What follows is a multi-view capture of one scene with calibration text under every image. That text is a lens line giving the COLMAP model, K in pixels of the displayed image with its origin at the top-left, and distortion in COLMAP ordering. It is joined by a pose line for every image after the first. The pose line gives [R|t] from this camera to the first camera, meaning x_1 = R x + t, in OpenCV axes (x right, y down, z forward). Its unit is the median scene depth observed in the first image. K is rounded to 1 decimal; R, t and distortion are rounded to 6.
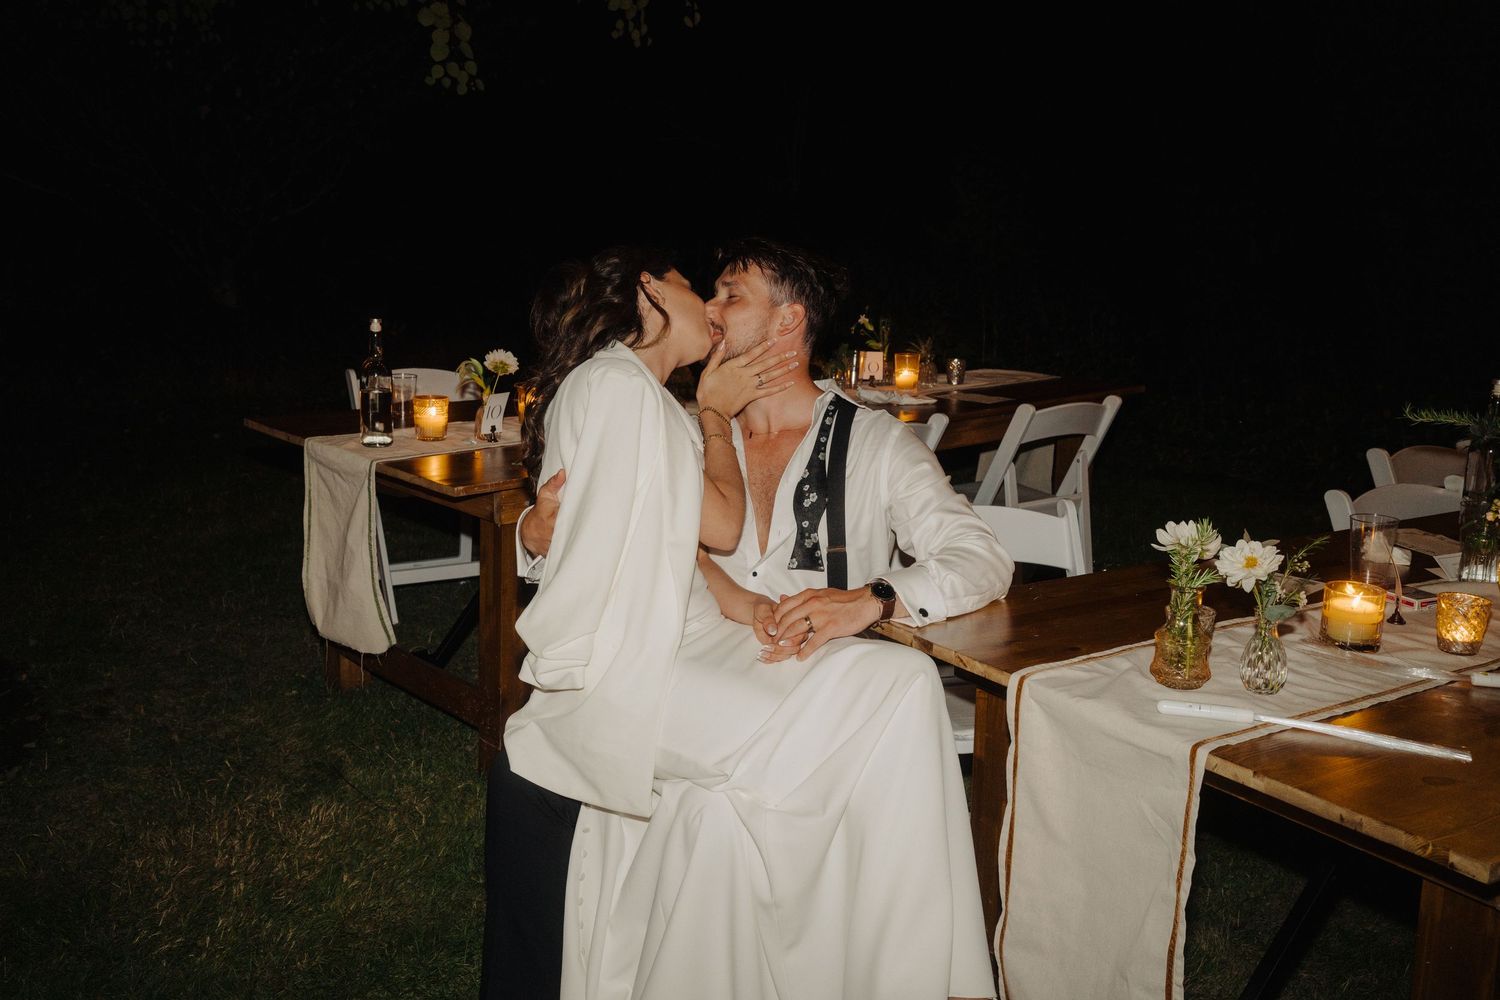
lens RADIAL K [[1403.4, 0, 748.0], [0, 1403.4, 501.7], [0, 0, 1]] dist [0.011953, 0.000000]
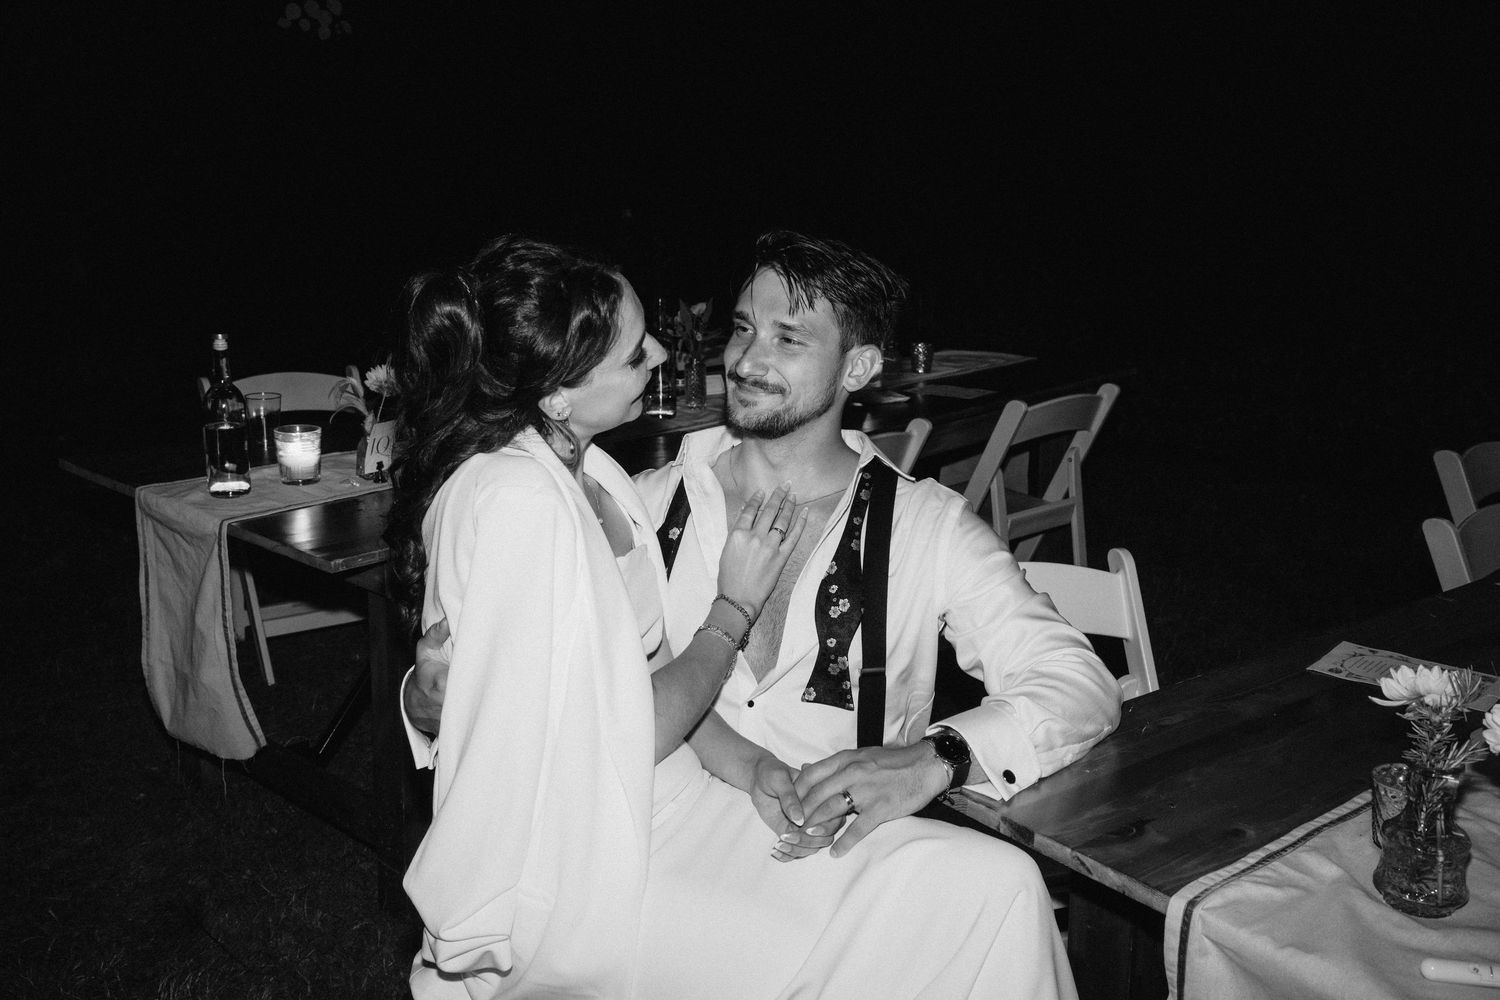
lens RADIAL K [[1403.4, 0, 739.0], [0, 1403.4, 503.0], [0, 0, 1]] dist [0.011953, 0.000000]
pose [[0.997334, -0.033980, 0.064584, -0.033759], [0.031483, 0.998732, 0.039294, -0.059703], [-0.065837, -0.037156, 0.997138, 0.209954]]
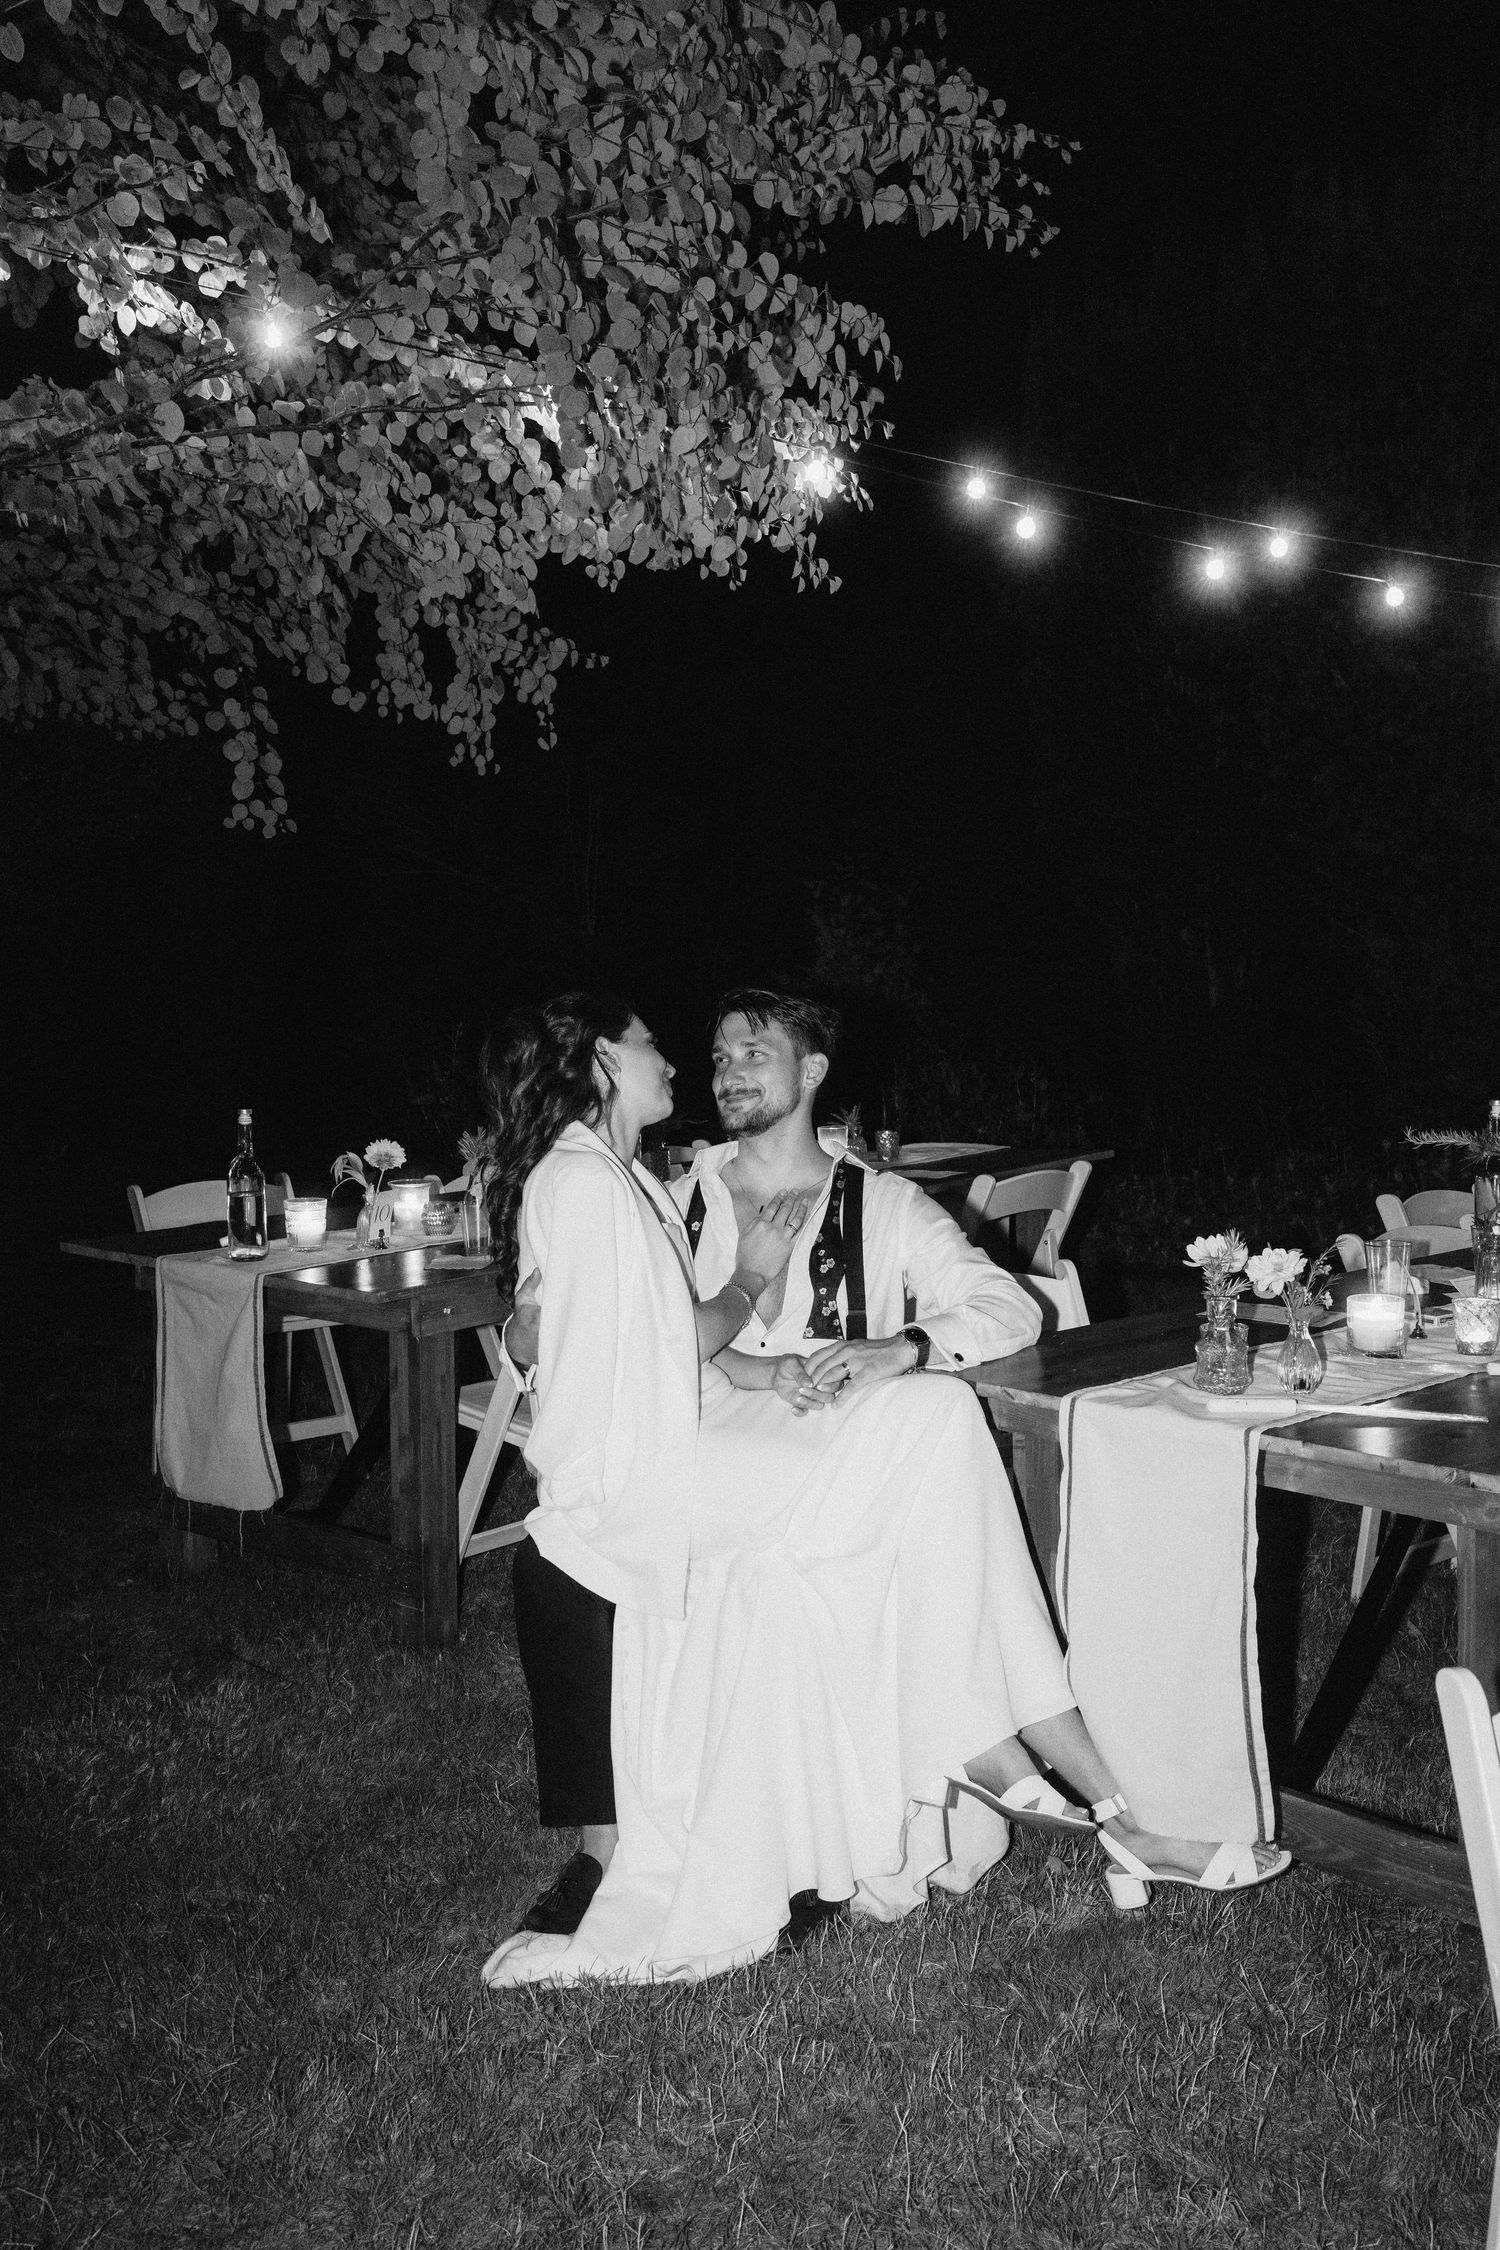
lens RADIAL K [[2105.1, 0, 755.0], [0, 2105.1, 1128.4], [0, 0, 1]] dist [0.011953, 0.000000]
pose [[0.989821, -0.050015, 0.133239, -0.133980], [0.065445, 0.991315, -0.114067, 0.047721], [-0.126377, 0.121626, 0.984498, -0.300160]]
